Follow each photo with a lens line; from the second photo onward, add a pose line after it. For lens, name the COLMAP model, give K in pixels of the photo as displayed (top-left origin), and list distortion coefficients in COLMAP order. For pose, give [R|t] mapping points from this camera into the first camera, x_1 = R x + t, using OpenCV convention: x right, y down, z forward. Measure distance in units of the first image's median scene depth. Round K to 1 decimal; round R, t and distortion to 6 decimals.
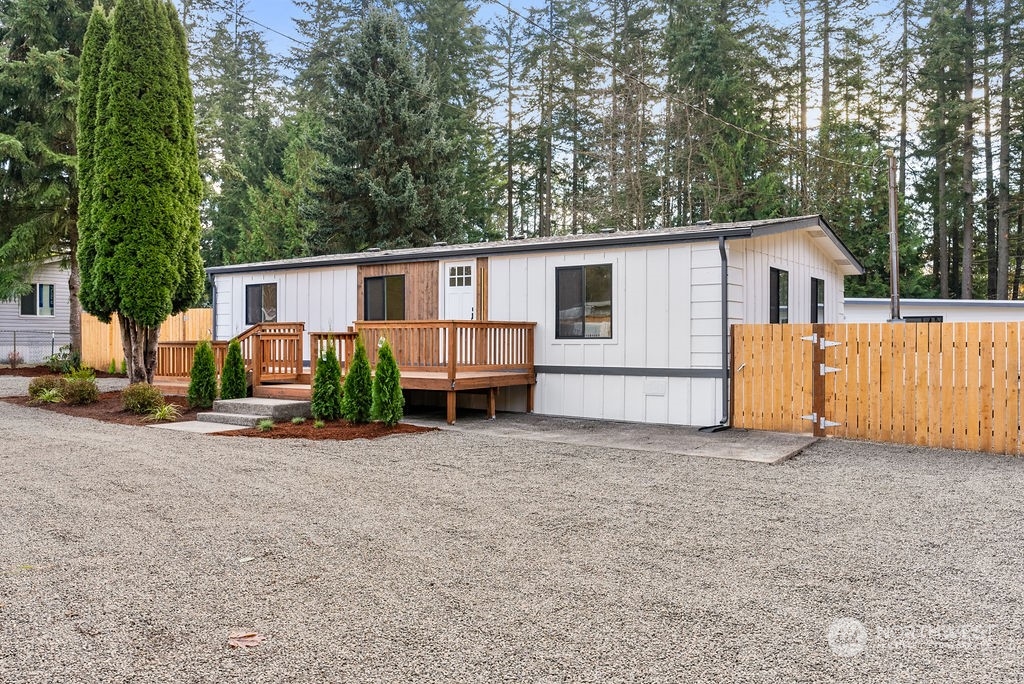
lens RADIAL K [[810.1, 0, 512.1], [0, 810.1, 337.6], [0, 0, 1]] dist [0.009757, -0.000776]
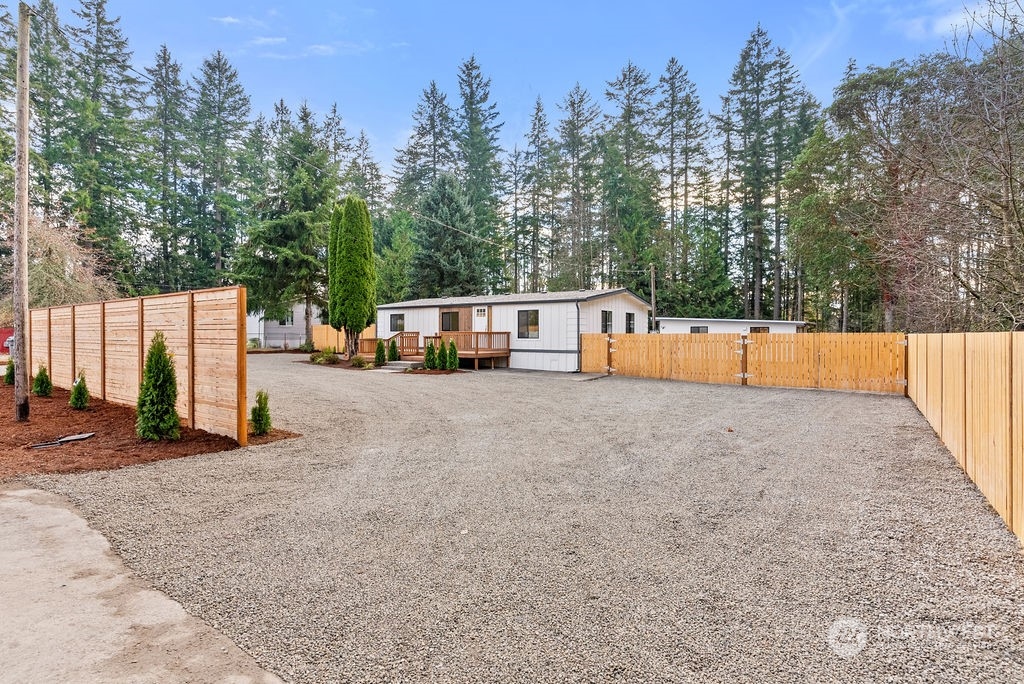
lens RADIAL K [[492.8, 0, 513.3], [0, 492.8, 333.2], [0, 0, 1]] dist [0.003576, 0.000329]
pose [[0.999868, 0.000884, -0.016224, 0.058715], [-0.000881, 1.000000, 0.000203, -0.013534], [0.016224, -0.000189, 0.999868, -0.500413]]
